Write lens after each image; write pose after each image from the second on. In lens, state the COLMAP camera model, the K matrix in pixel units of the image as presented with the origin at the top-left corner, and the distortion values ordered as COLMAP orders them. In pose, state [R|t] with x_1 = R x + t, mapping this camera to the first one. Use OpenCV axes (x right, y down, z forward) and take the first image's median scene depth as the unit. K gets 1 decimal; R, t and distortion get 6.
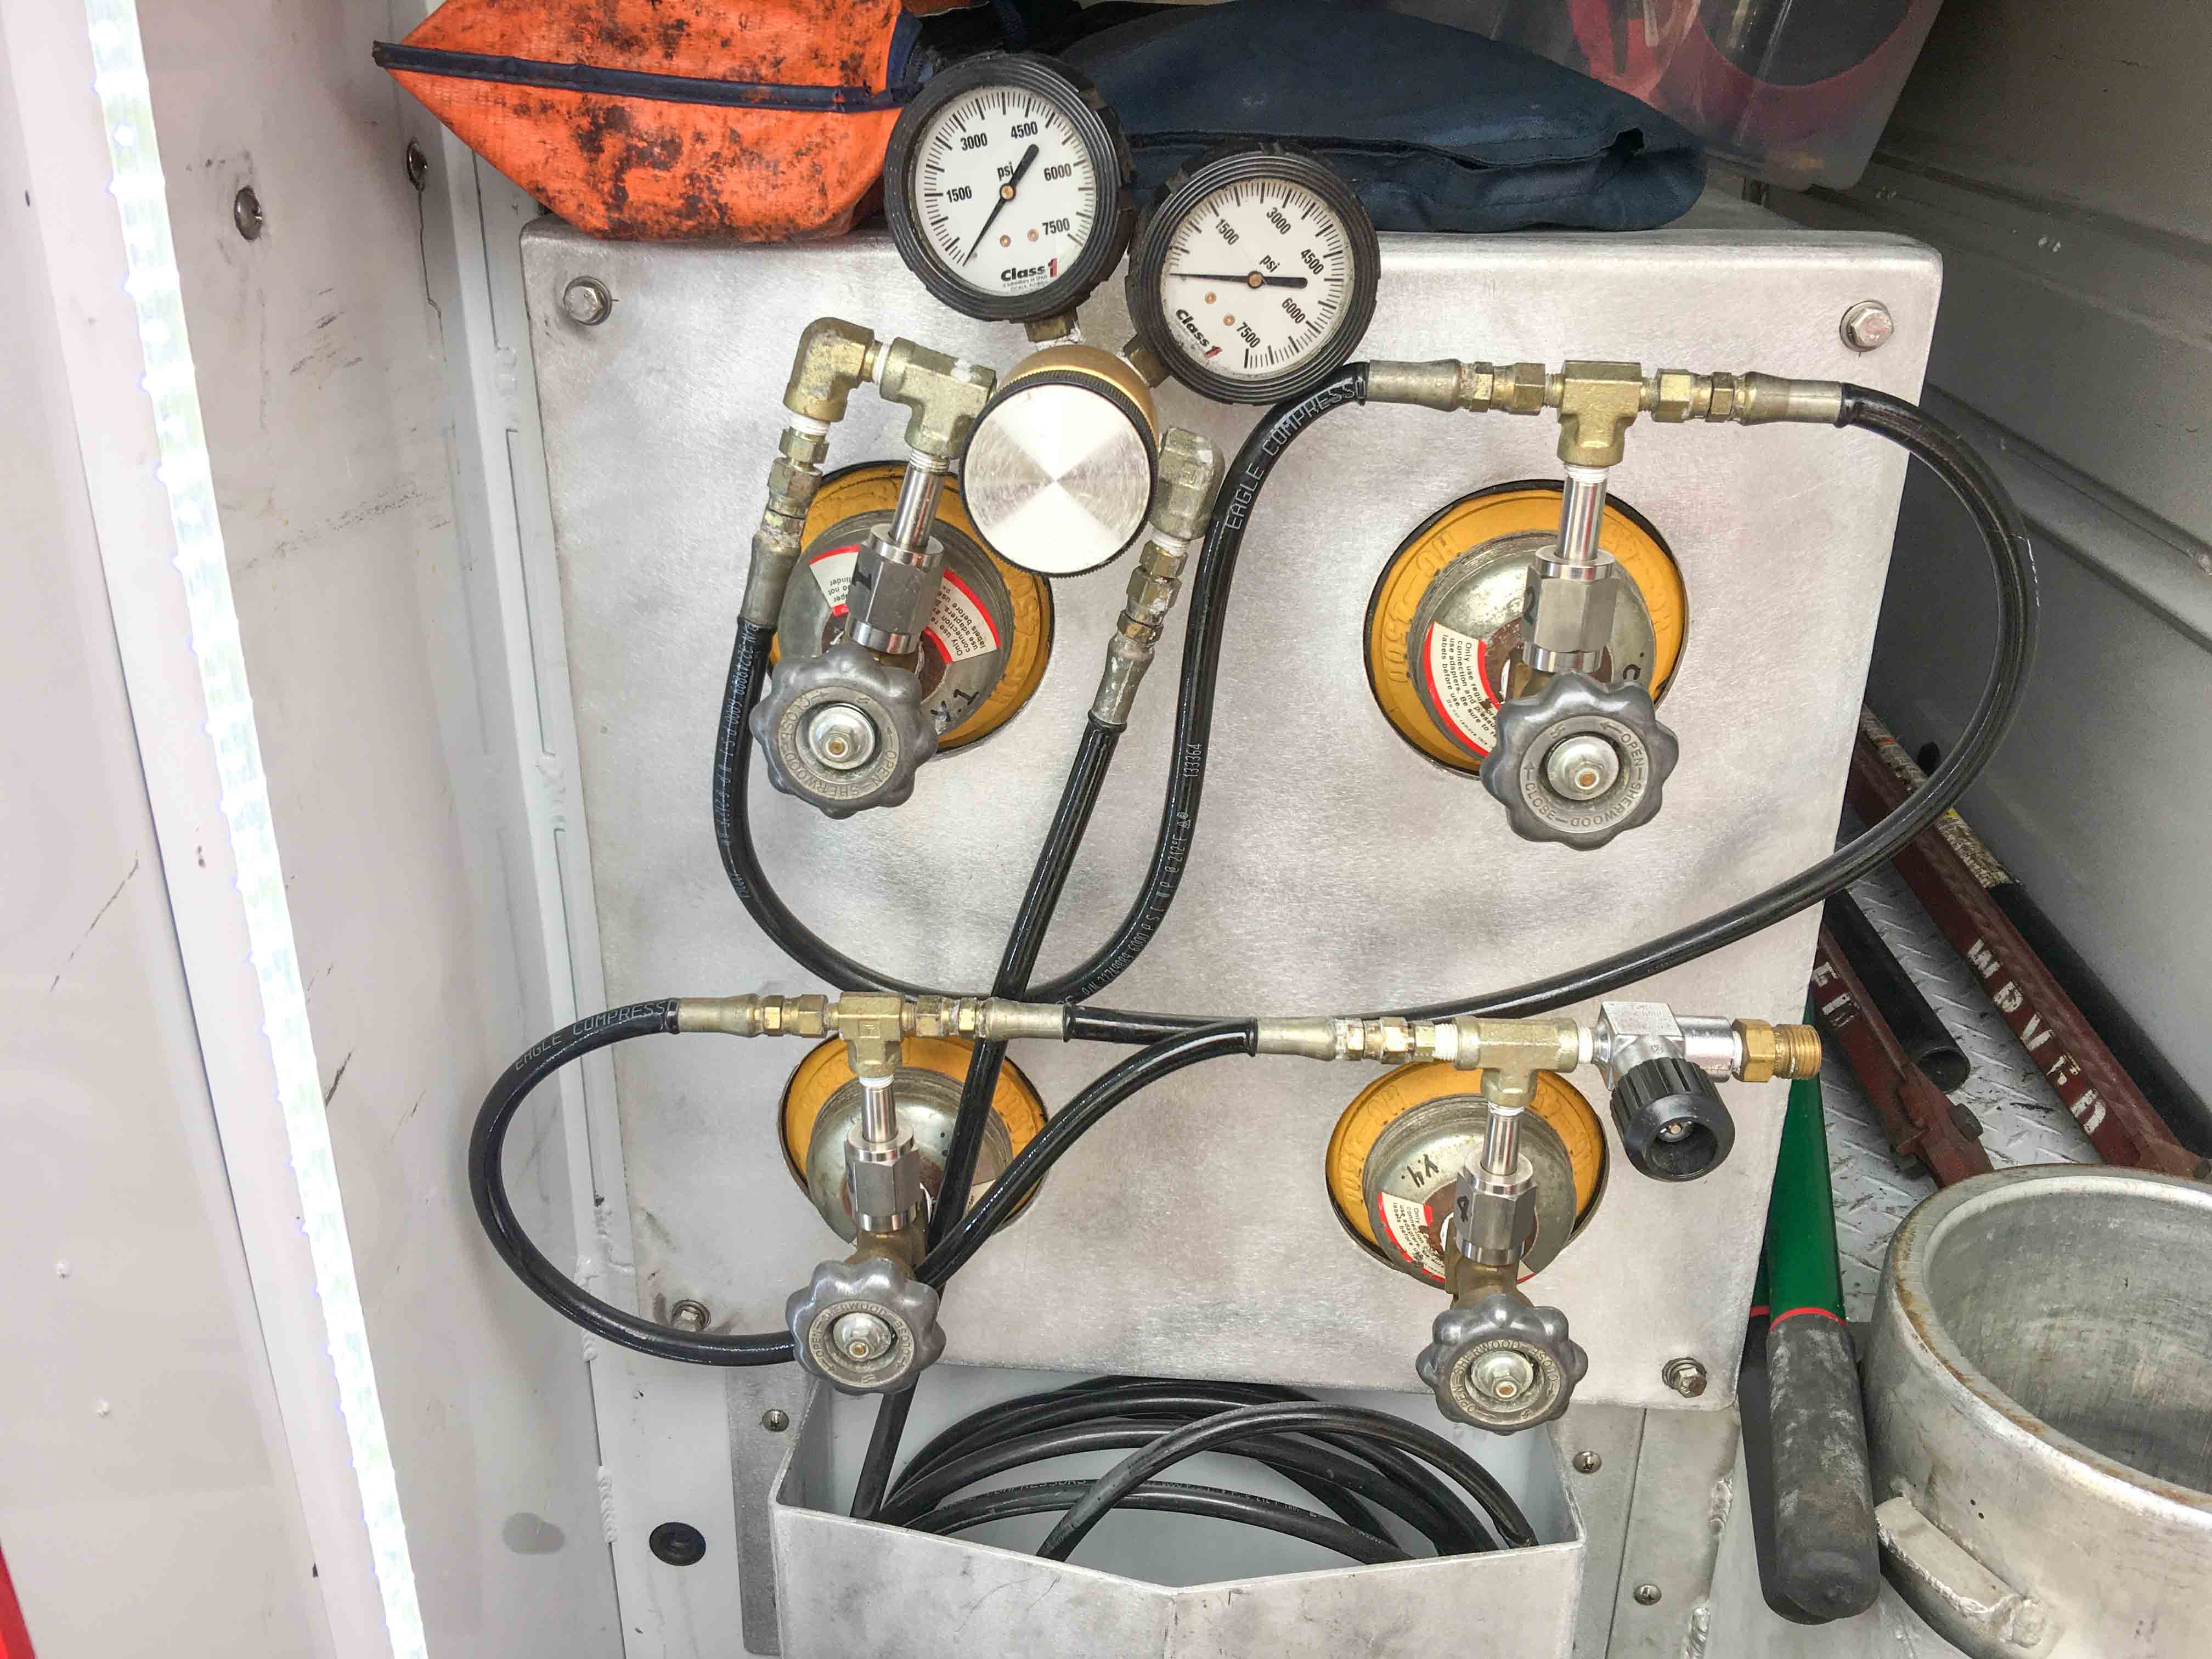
lens RADIAL K [[1866.3, 0, 1090.9], [0, 1866.3, 818.3], [0, 0, 1]] dist [0.083664, -0.137307]
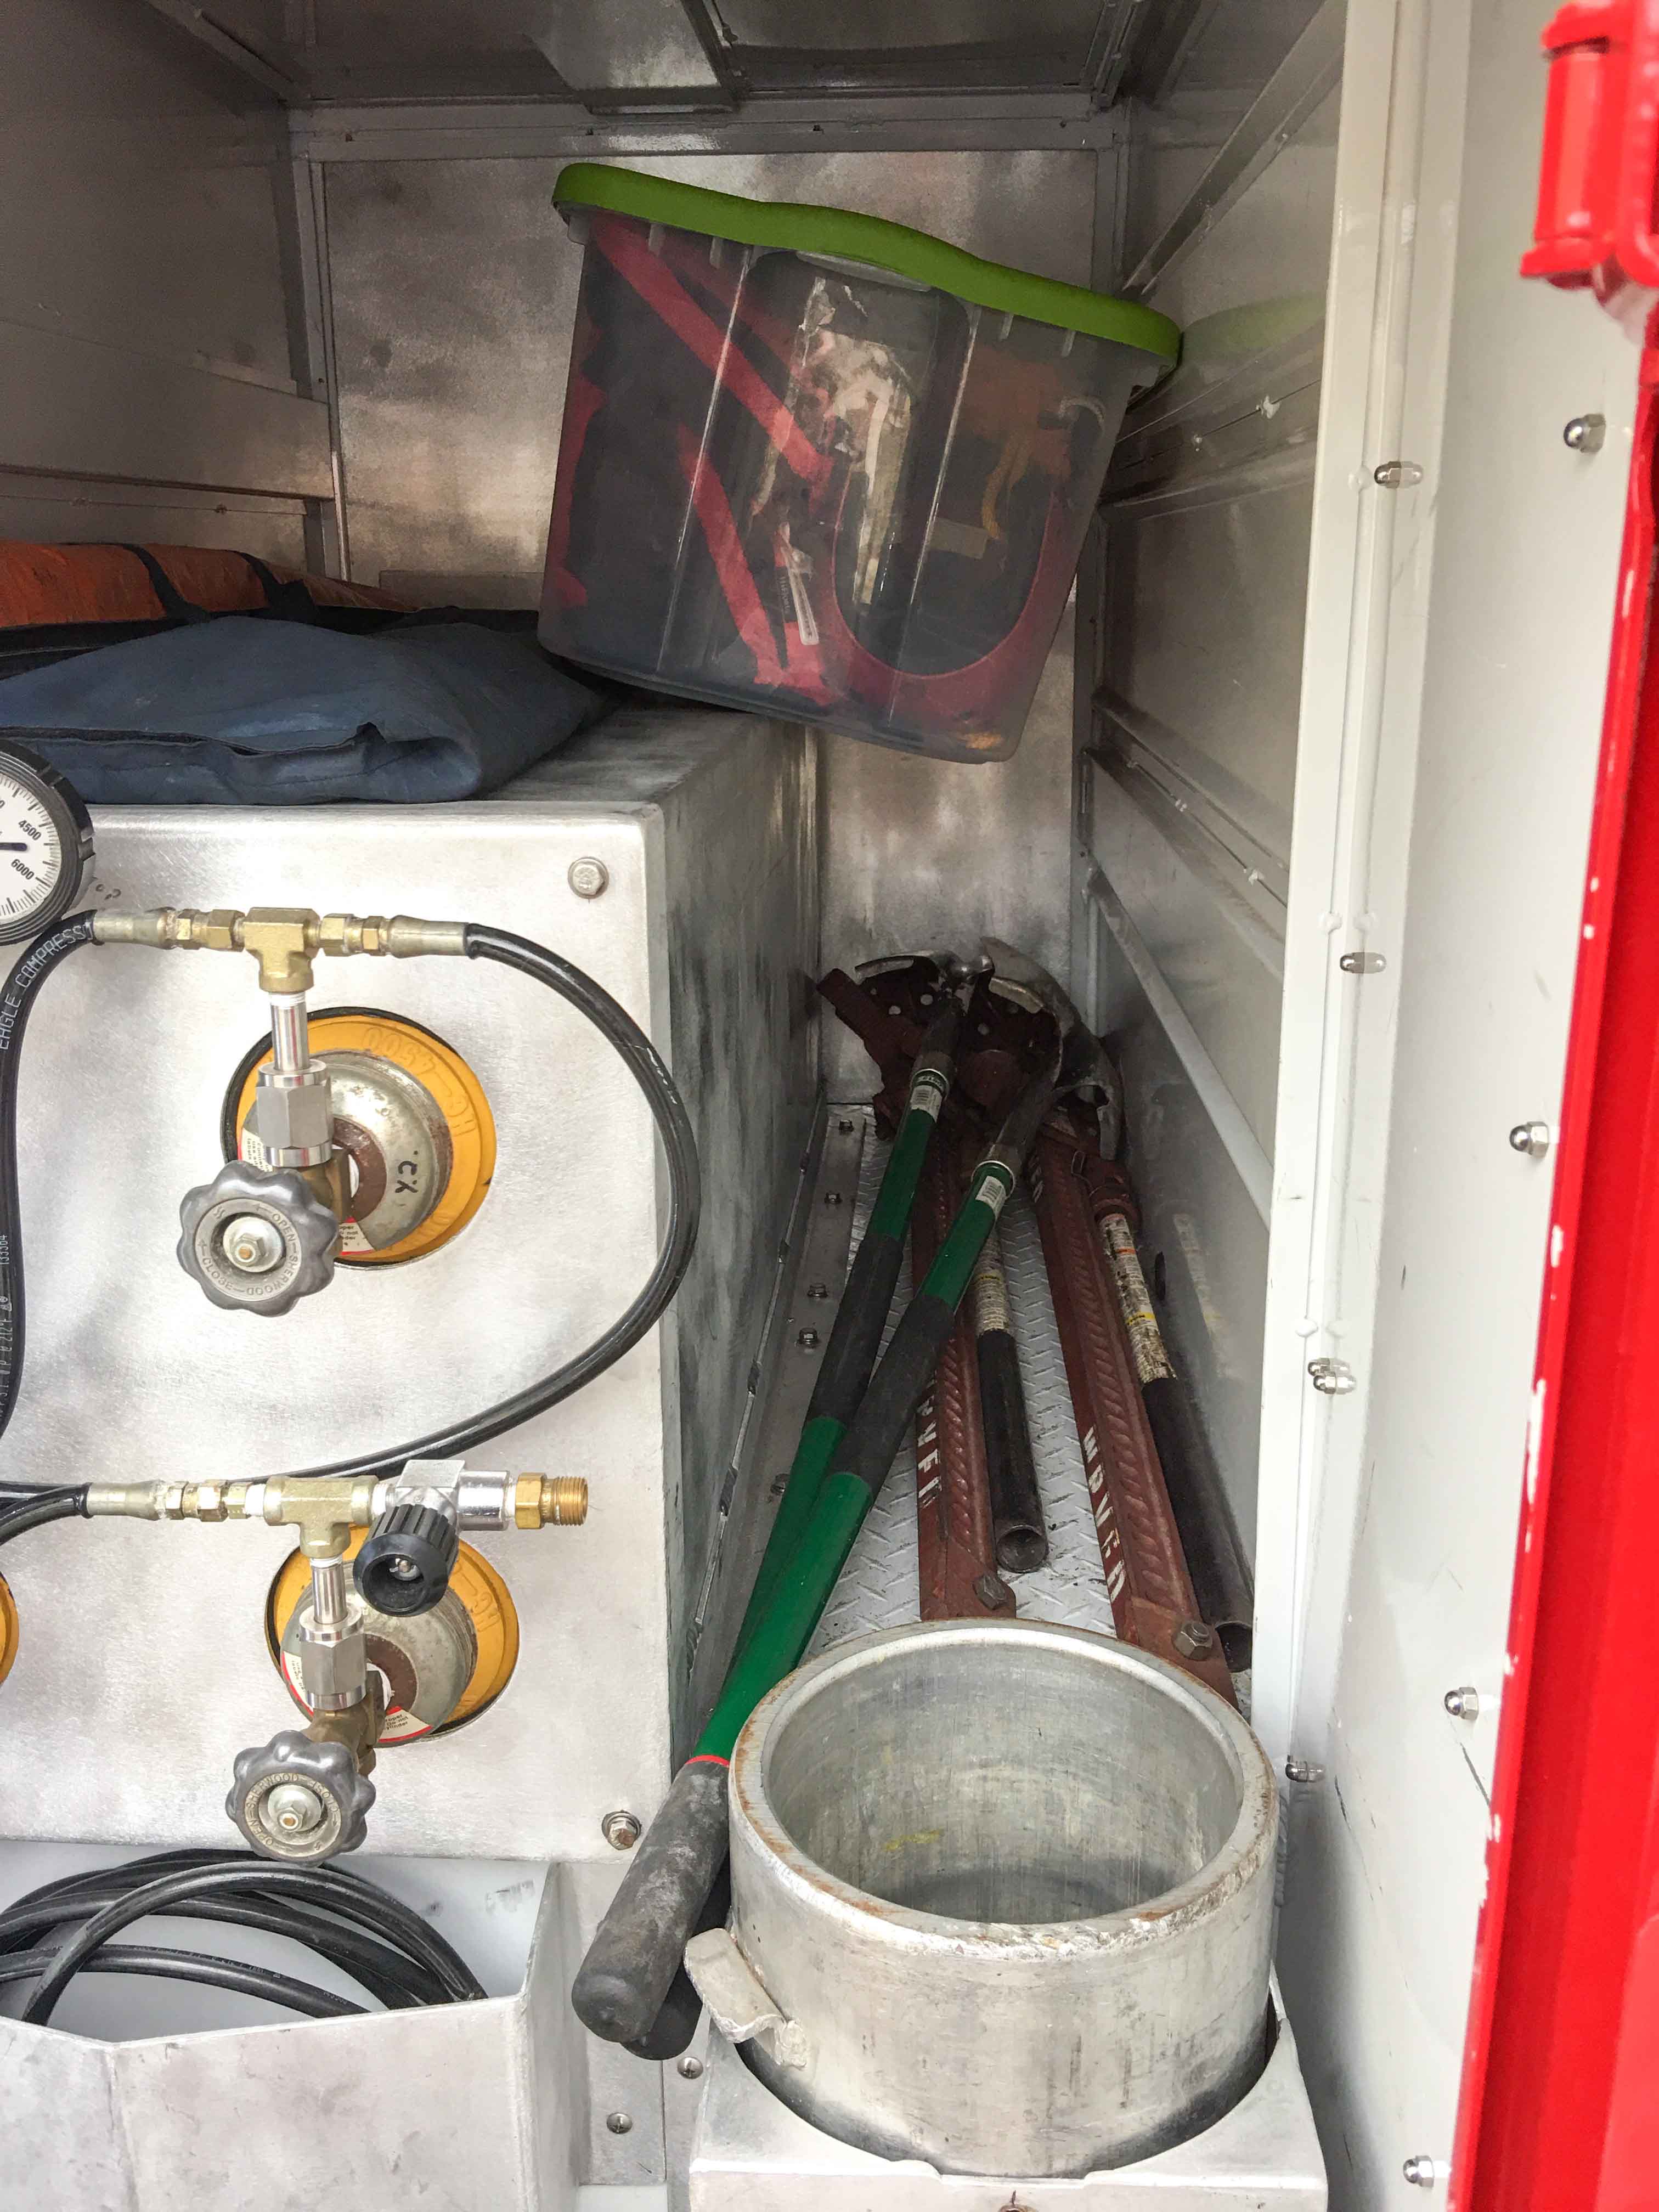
lens RADIAL K [[1866.3, 0, 806.3], [0, 1866.3, 1089.3], [0, 0, 1]] dist [0.083664, -0.137307]
pose [[0.999858, -0.016677, -0.002474, 0.544566], [0.016132, 0.988977, -0.147185, 0.049368], [0.004901, 0.147124, 0.989106, -0.154492]]
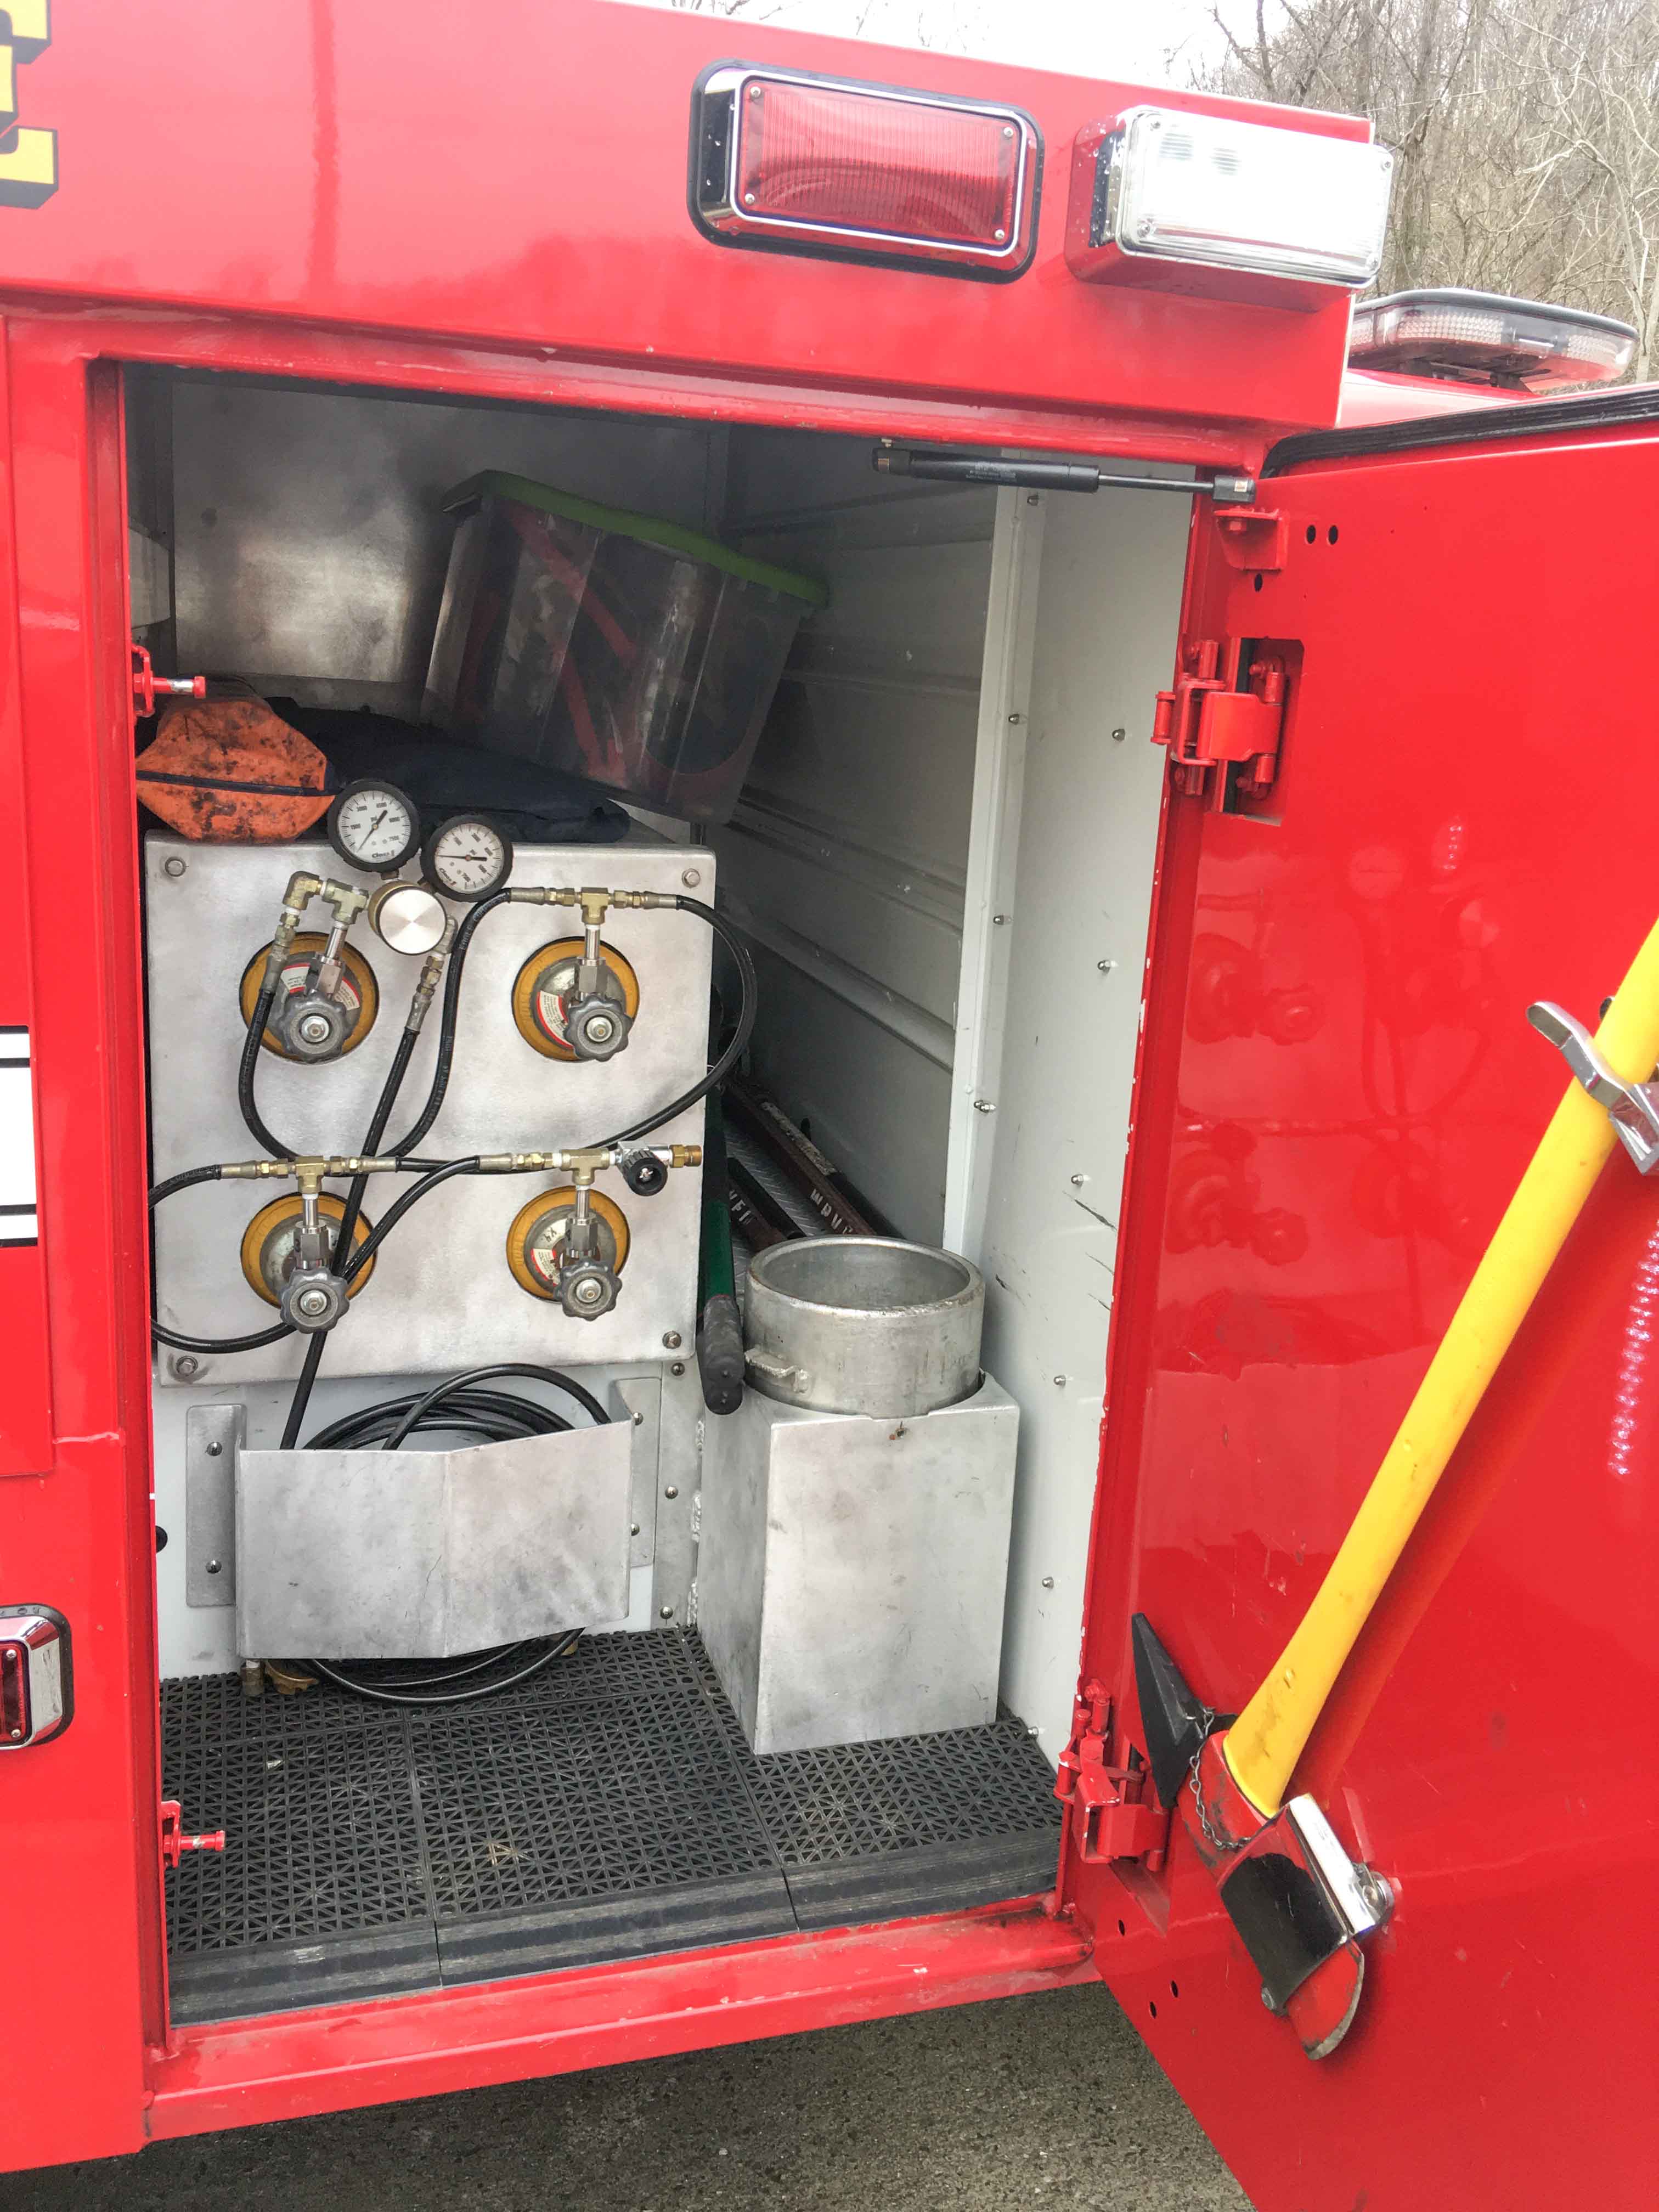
lens RADIAL K [[1866.3, 0, 805.0], [0, 1866.3, 1073.8], [0, 0, 1]] dist [0.083664, -0.137307]
pose [[0.940898, -0.035113, 0.336865, -0.337548], [0.094322, 0.982429, -0.161048, 0.450638], [-0.325291, 0.183304, 0.927677, -1.448999]]
